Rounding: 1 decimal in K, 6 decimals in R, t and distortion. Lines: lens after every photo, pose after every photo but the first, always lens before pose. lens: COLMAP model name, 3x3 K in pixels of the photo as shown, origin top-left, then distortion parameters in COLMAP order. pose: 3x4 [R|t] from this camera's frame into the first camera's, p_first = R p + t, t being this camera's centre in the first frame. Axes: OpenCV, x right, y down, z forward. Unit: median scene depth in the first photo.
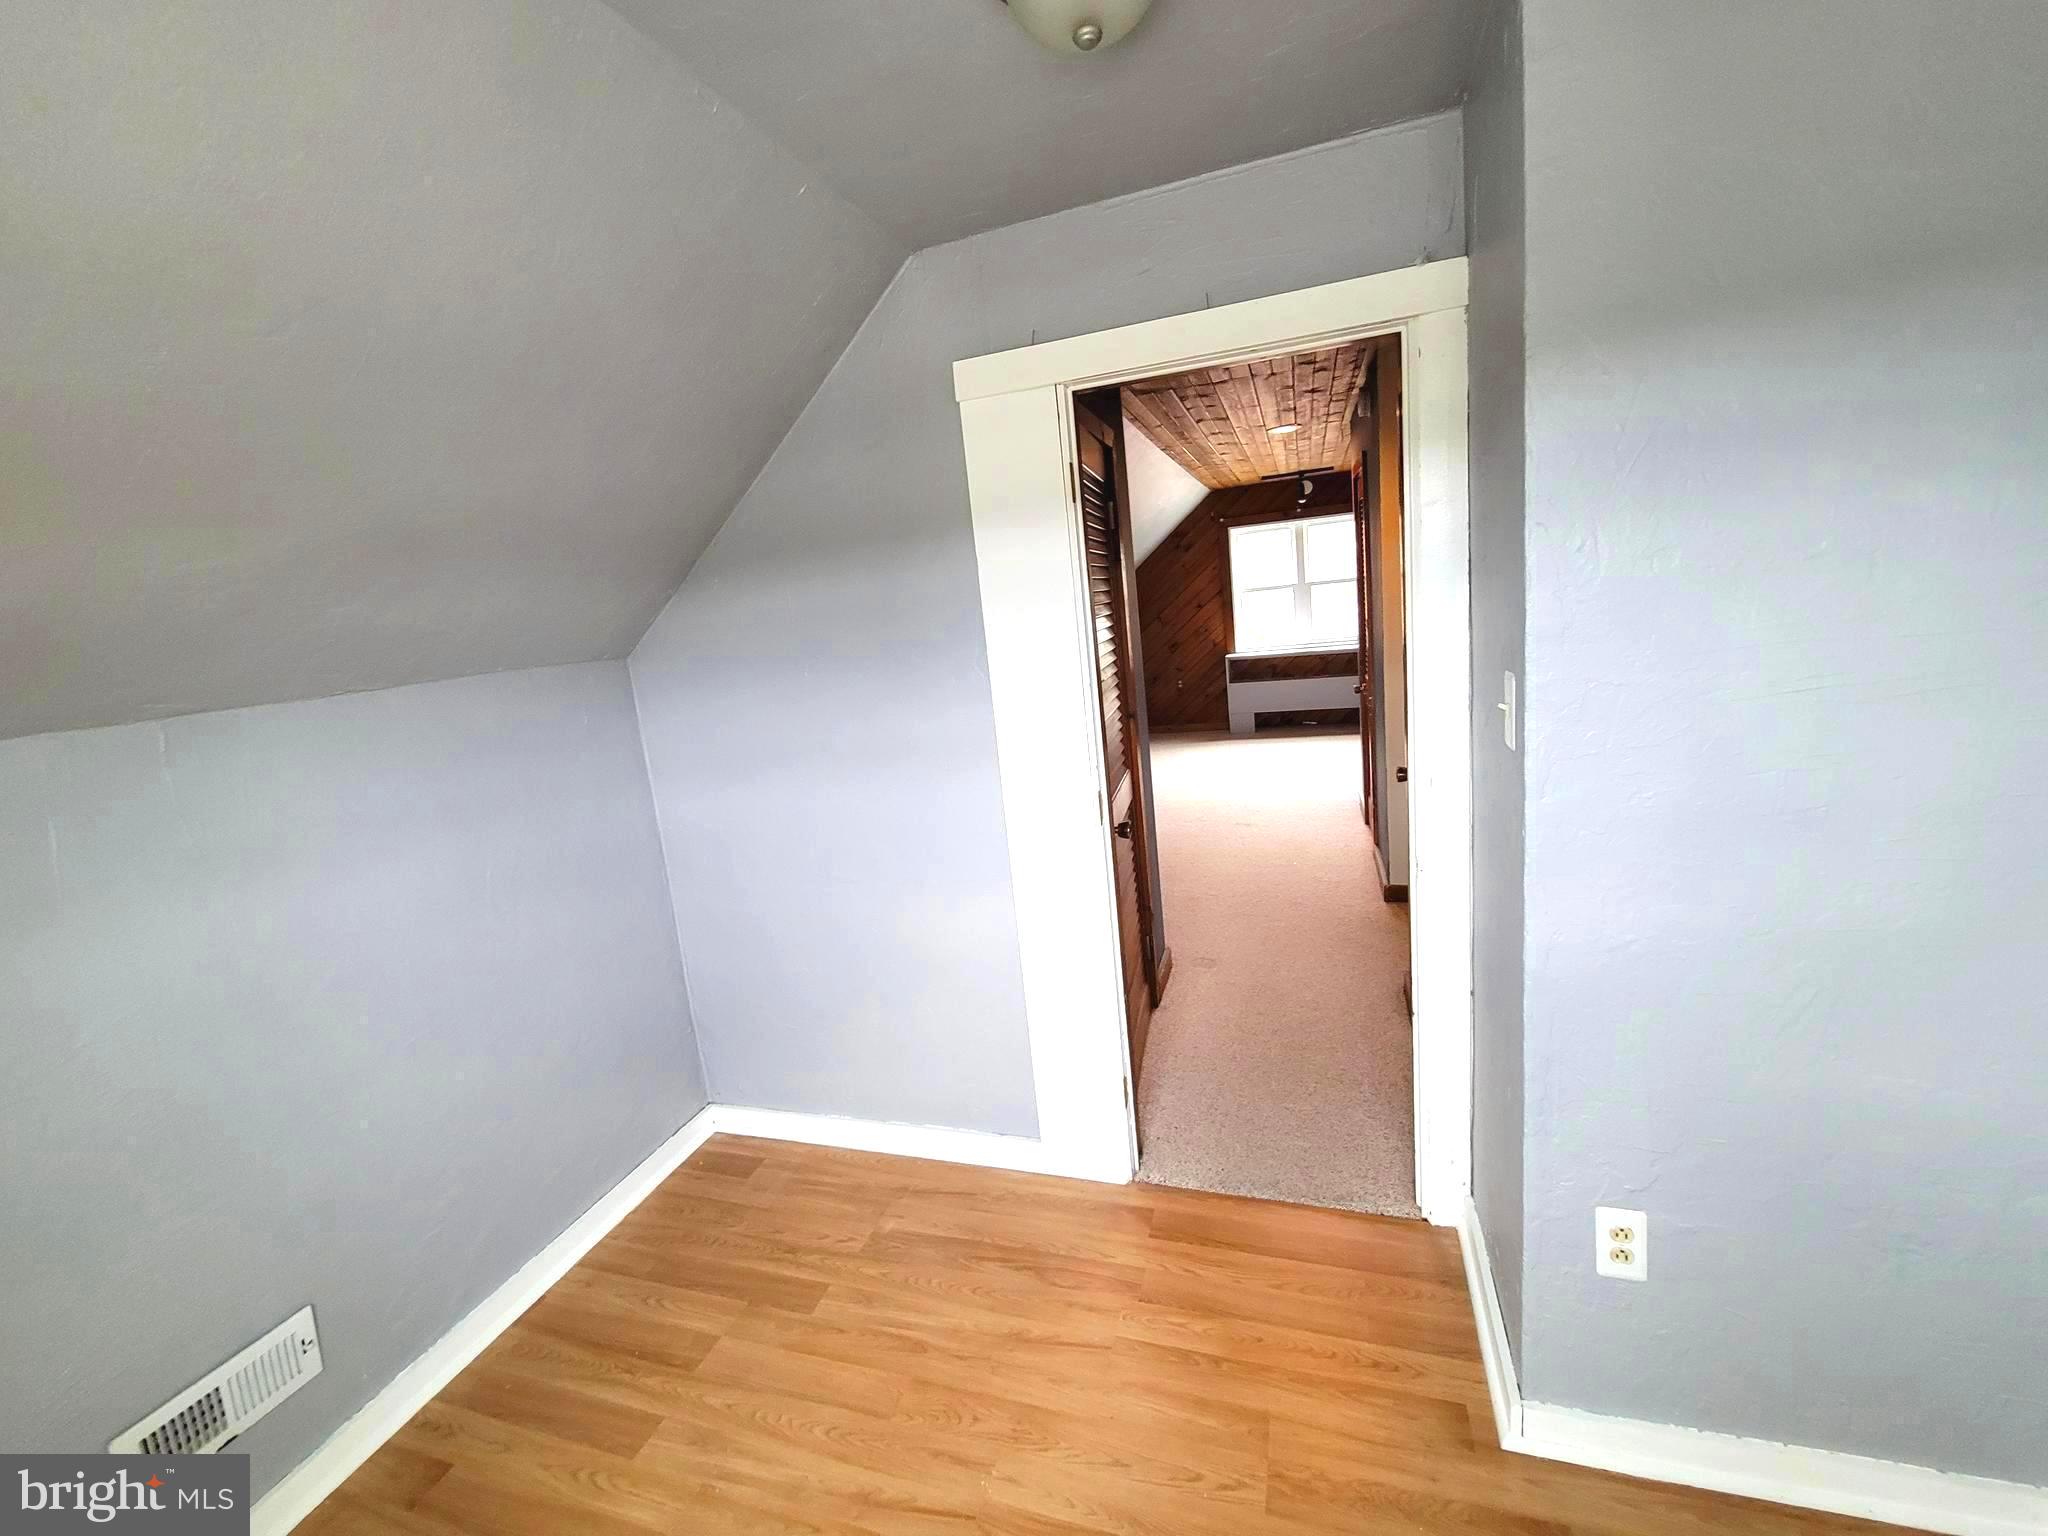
lens RADIAL K [[839.5, 0, 1022.6], [0, 839.5, 759.5], [0, 0, 1]] dist [0.002848, -0.000828]
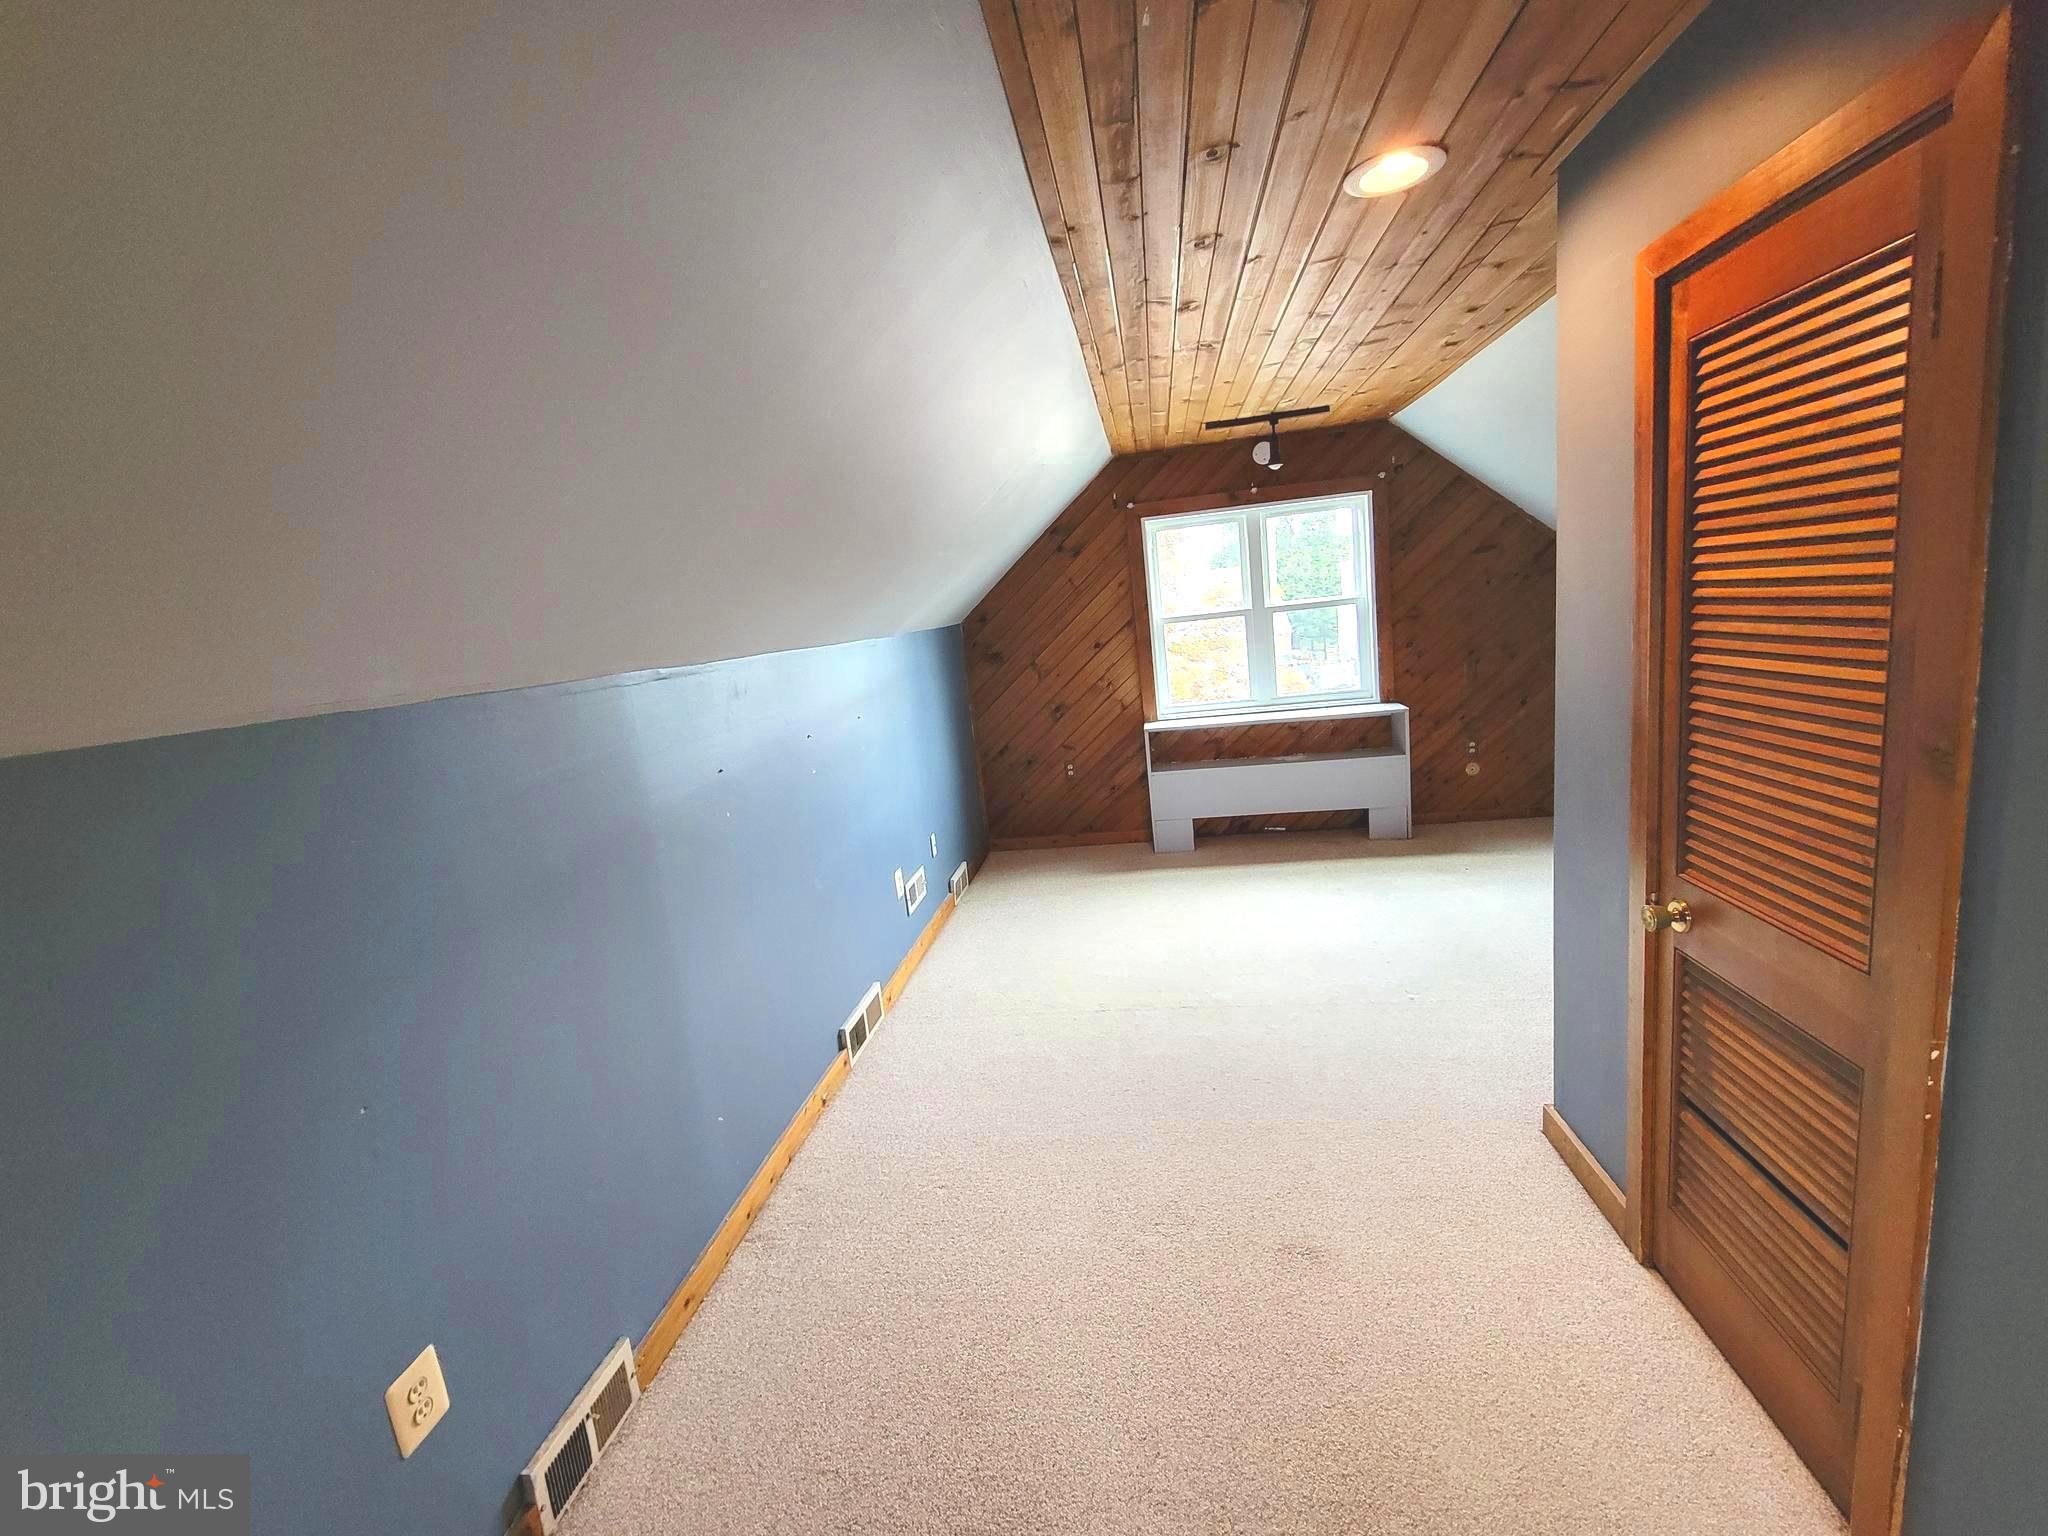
lens RADIAL K [[839.5, 0, 1021.5], [0, 839.5, 770.5], [0, 0, 1]] dist [0.002848, -0.000828]
pose [[0.986149, -0.032267, 0.162695, 0.052983], [0.034746, 0.999319, -0.012414, -0.087073], [-0.162183, 0.017895, 0.986598, 0.409319]]
